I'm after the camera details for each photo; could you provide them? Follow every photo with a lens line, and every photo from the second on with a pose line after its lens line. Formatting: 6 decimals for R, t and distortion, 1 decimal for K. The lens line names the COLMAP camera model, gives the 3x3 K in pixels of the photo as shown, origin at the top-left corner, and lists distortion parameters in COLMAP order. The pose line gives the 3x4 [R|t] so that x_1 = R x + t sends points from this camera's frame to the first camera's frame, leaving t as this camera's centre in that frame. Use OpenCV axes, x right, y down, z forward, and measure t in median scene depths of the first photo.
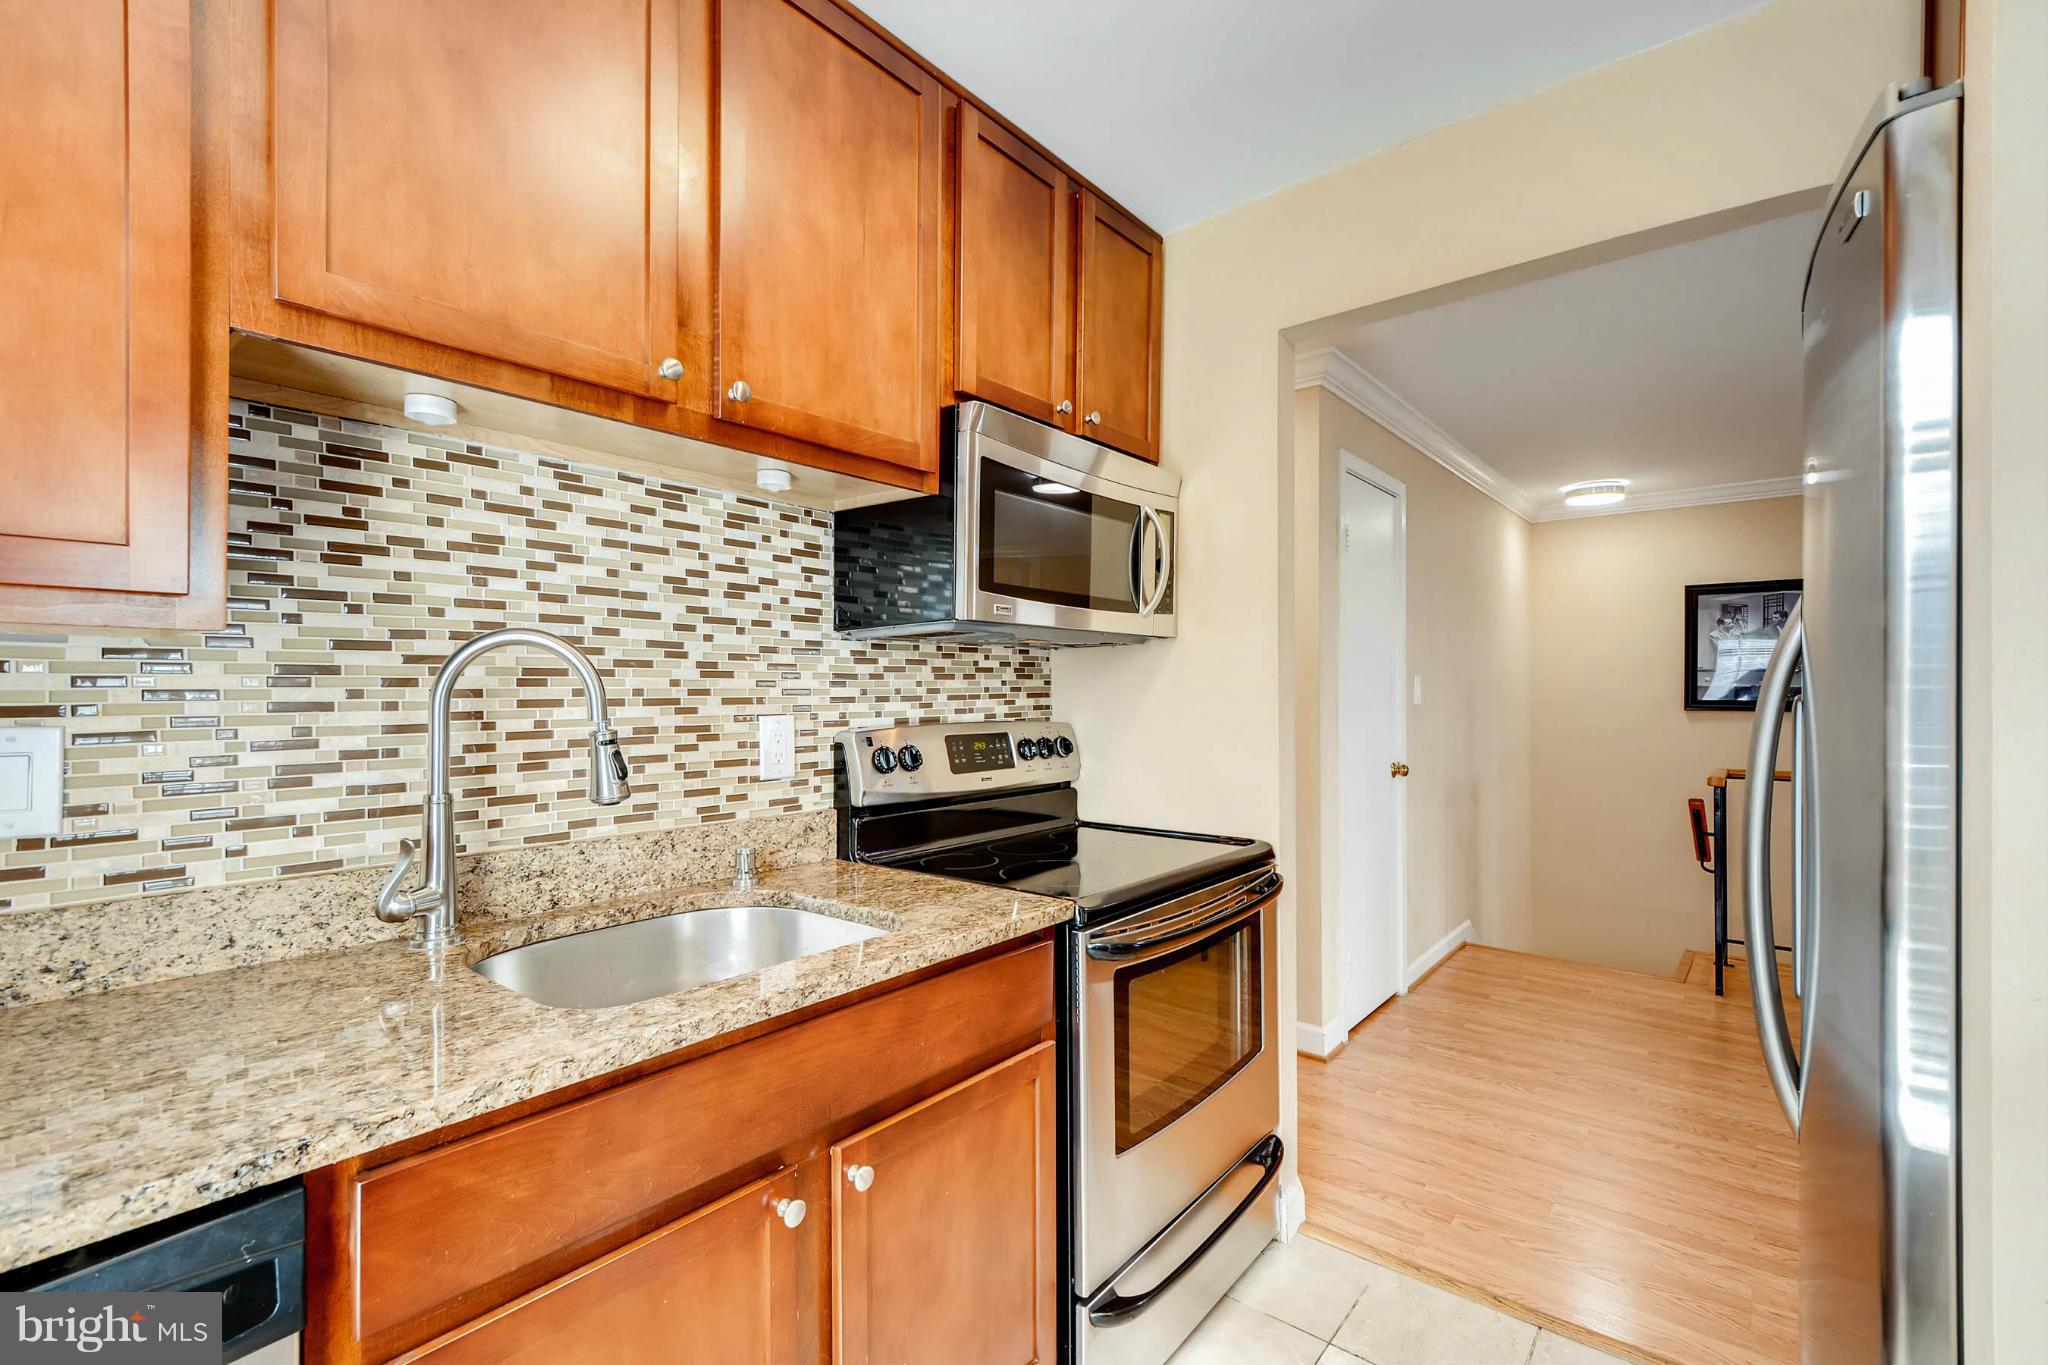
lens RADIAL K [[901.5, 0, 1028.2], [0, 901.5, 691.4], [0, 0, 1]] dist [0.013351, -0.000185]
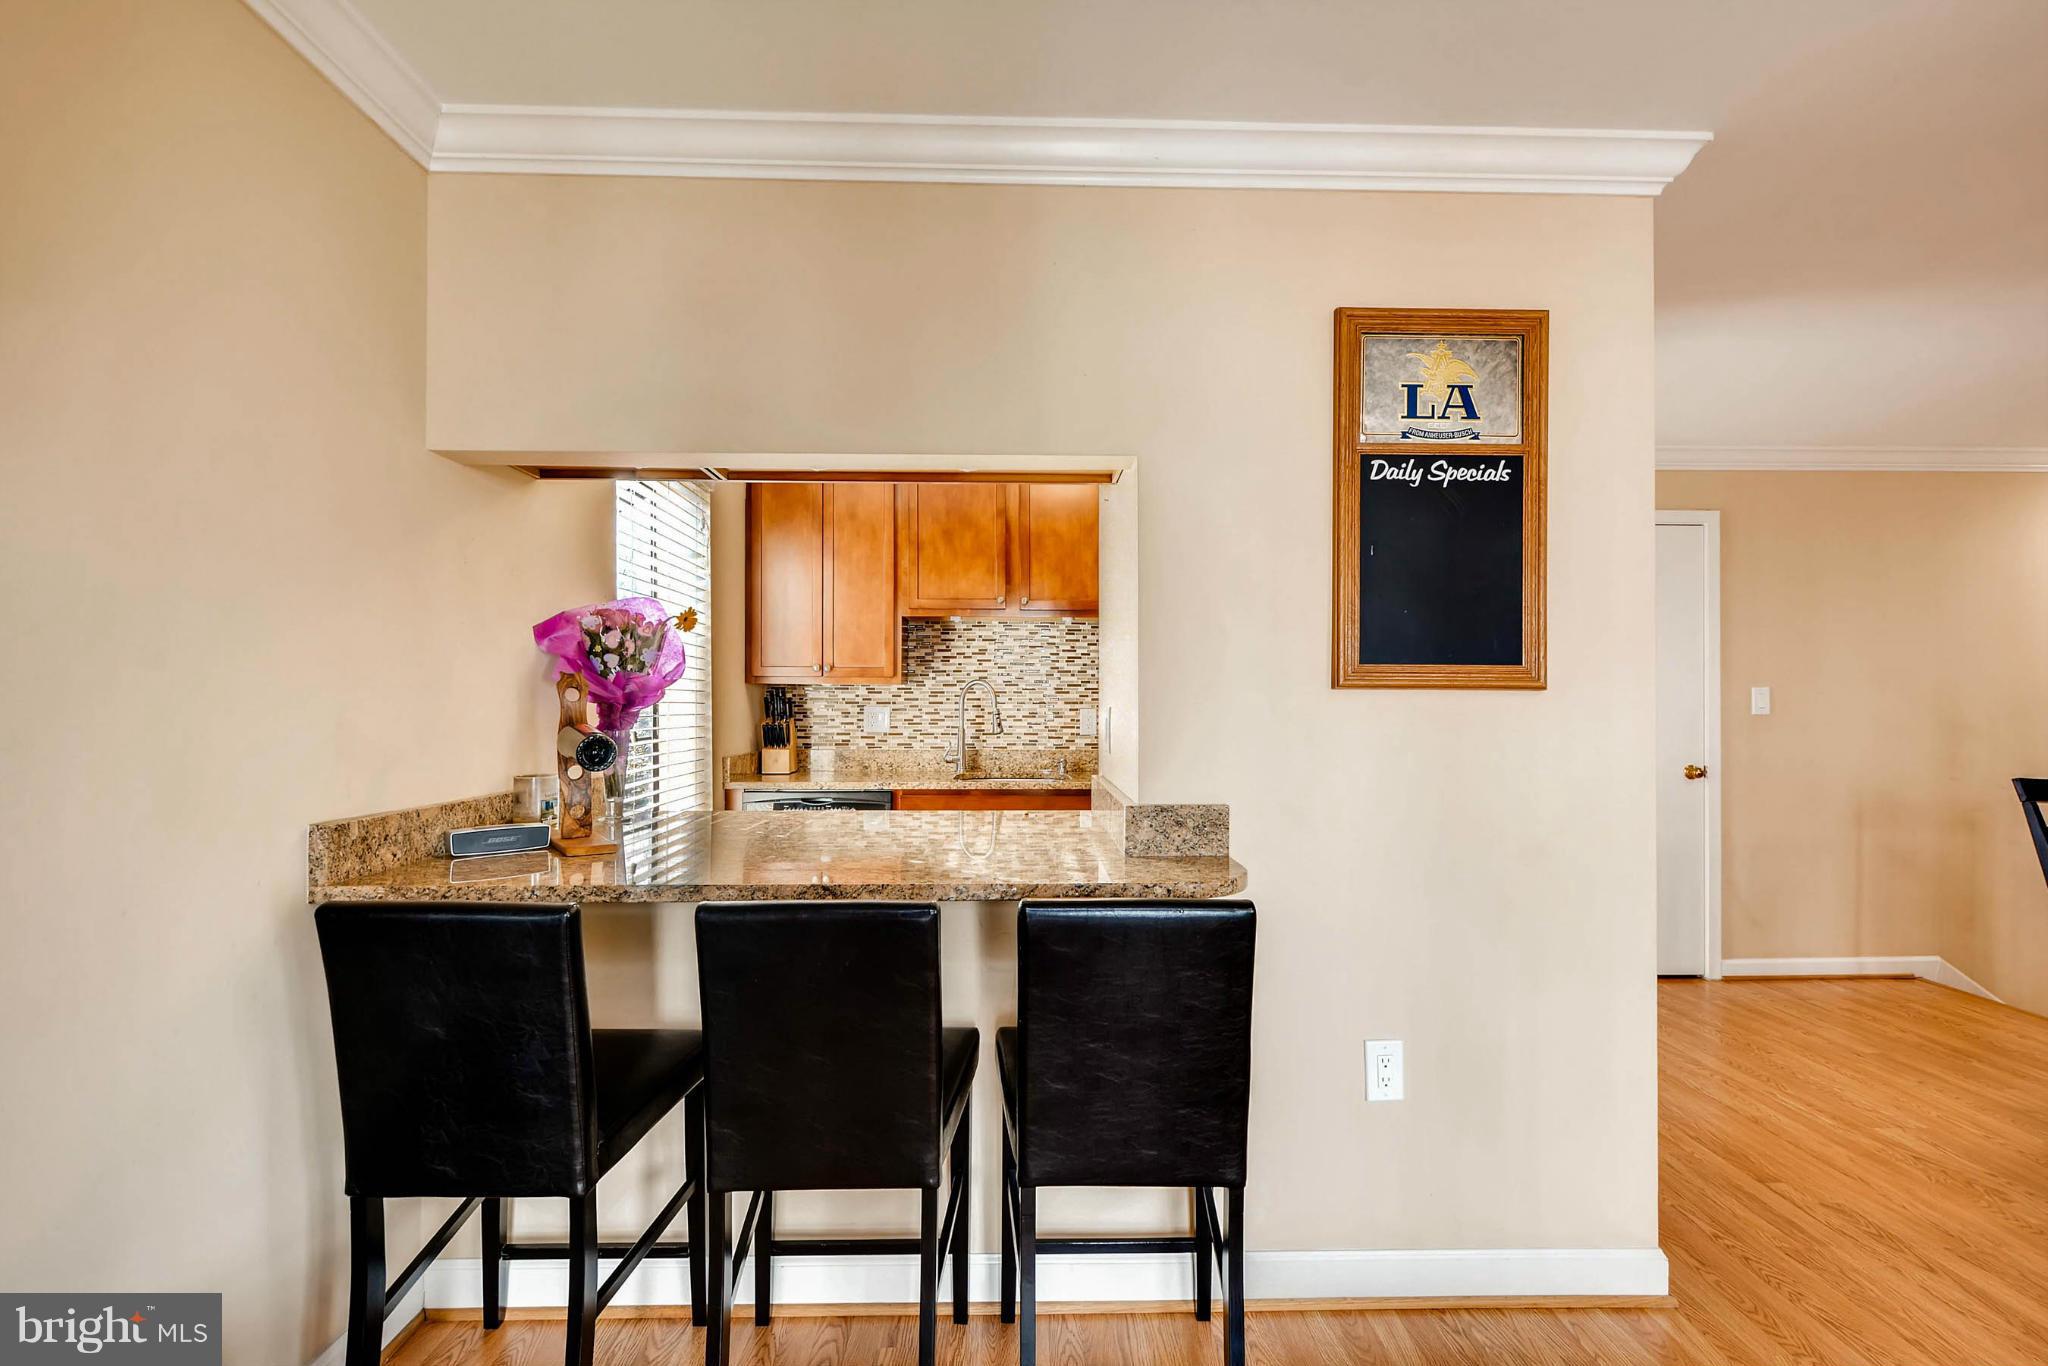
lens RADIAL K [[901.5, 0, 1028.2], [0, 901.5, 691.9], [0, 0, 1]] dist [0.013351, -0.000185]
pose [[0.648144, -0.002501, -0.761513, 1.911714], [-0.004262, 0.999967, -0.006911, -0.002726], [0.761505, 0.007725, 0.648112, -0.917388]]
